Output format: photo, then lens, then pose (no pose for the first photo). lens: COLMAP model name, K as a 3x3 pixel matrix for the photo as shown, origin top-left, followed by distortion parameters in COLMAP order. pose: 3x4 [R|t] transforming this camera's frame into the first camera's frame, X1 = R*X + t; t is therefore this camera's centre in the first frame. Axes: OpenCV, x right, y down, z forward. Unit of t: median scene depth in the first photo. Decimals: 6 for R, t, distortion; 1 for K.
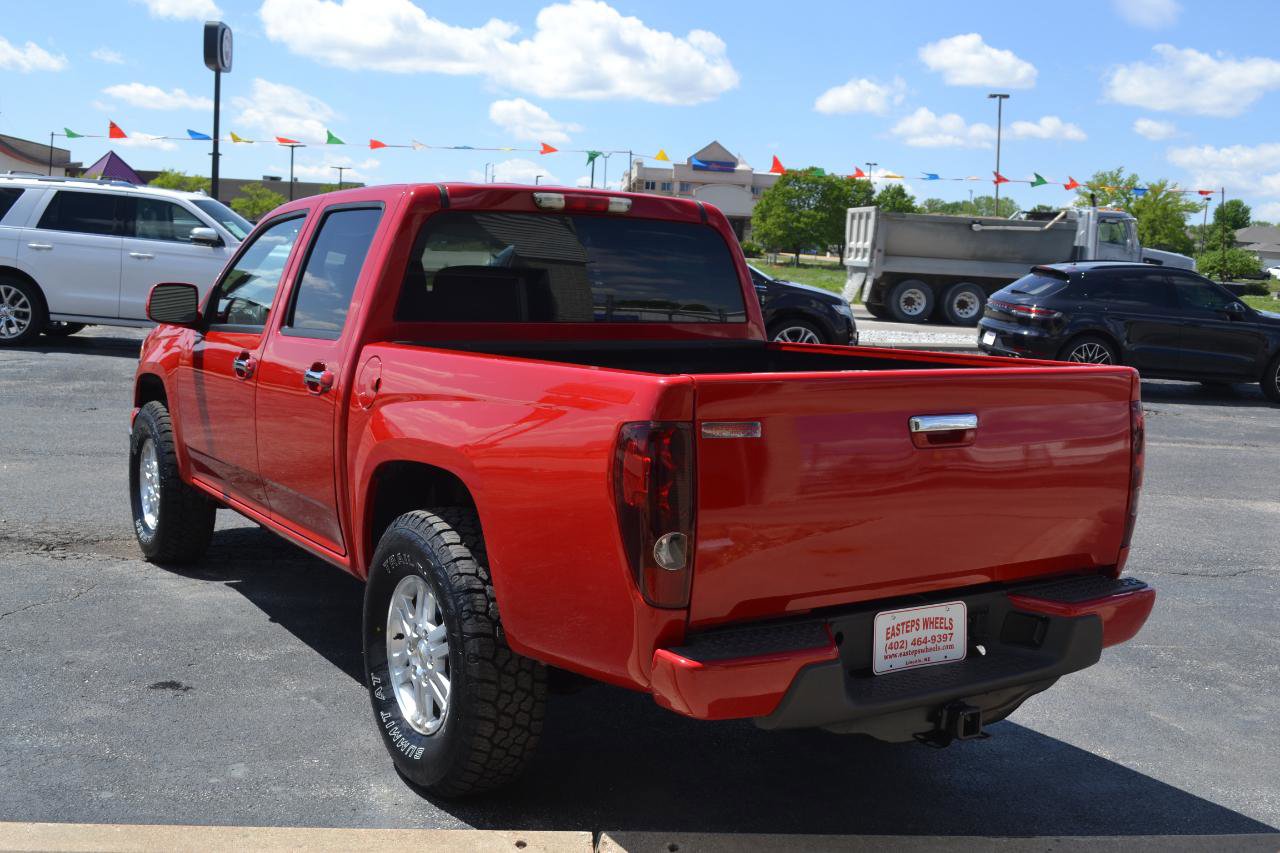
lens RADIAL K [[1349.3, 0, 620.1], [0, 1349.3, 426.8], [0, 0, 1]] dist [-0.059401, -0.001056]
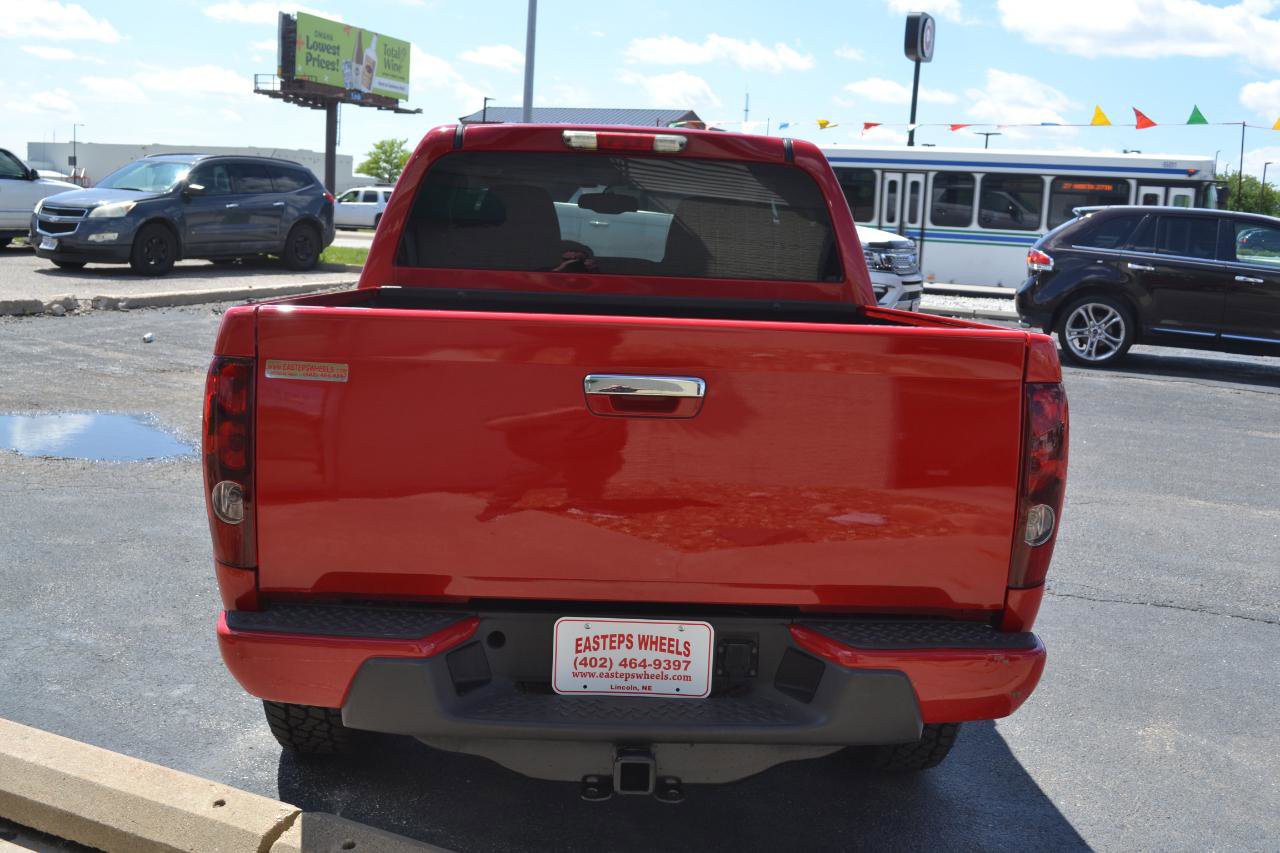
lens RADIAL K [[1349.3, 0, 620.1], [0, 1349.3, 426.8], [0, 0, 1]] dist [-0.059401, -0.001056]
pose [[0.864779, 0.075267, -0.496480, 0.427065], [-0.072322, 0.997063, 0.025183, 0.001332], [0.496918, 0.014129, 0.867683, 0.219699]]
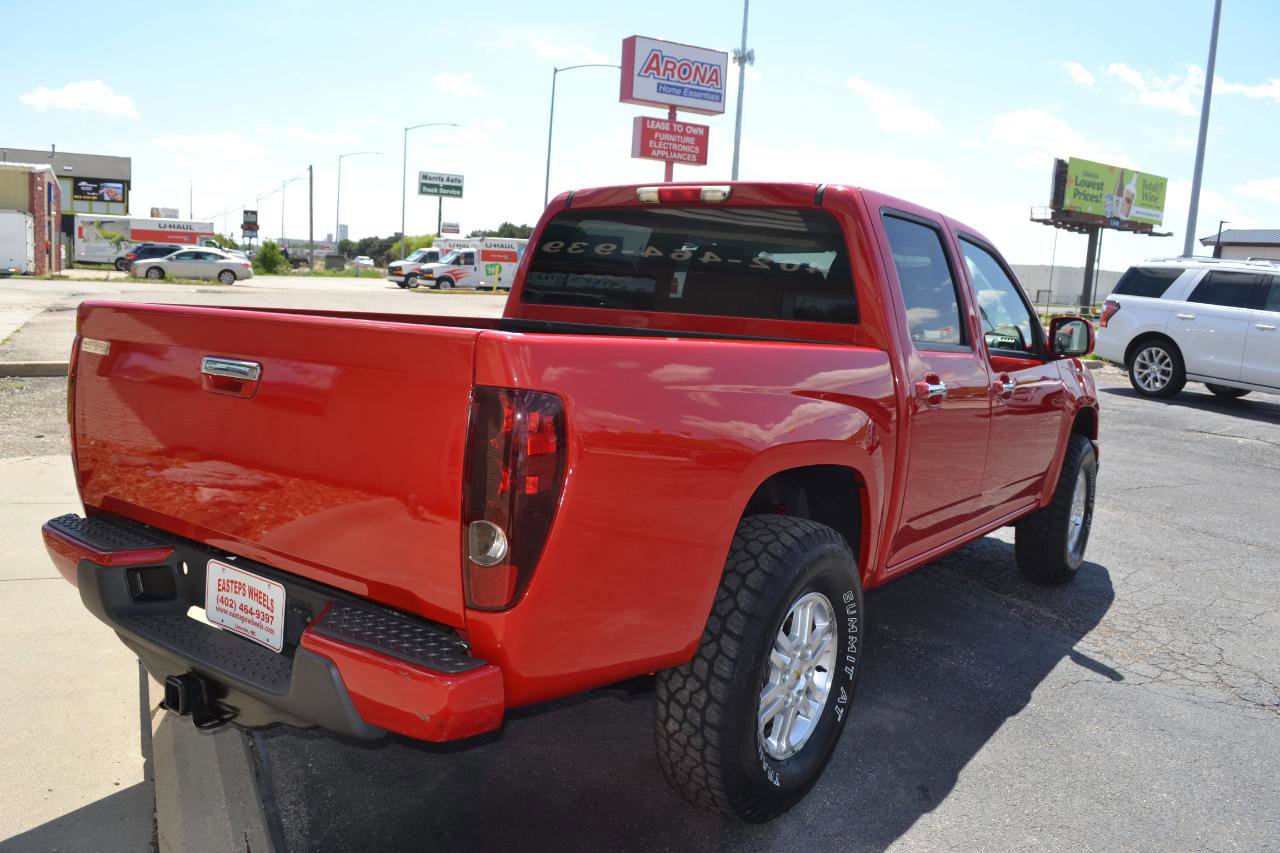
lens RADIAL K [[1030.4, 0, 633.1], [0, 1030.4, 433.3], [0, 0, 1]] dist [-0.100918, 0.041049]
pose [[0.385052, 0.113874, -0.915843, 0.675465], [-0.153637, 0.986420, 0.058055, -0.028543], [0.910017, 0.118353, 0.397318, 0.678793]]
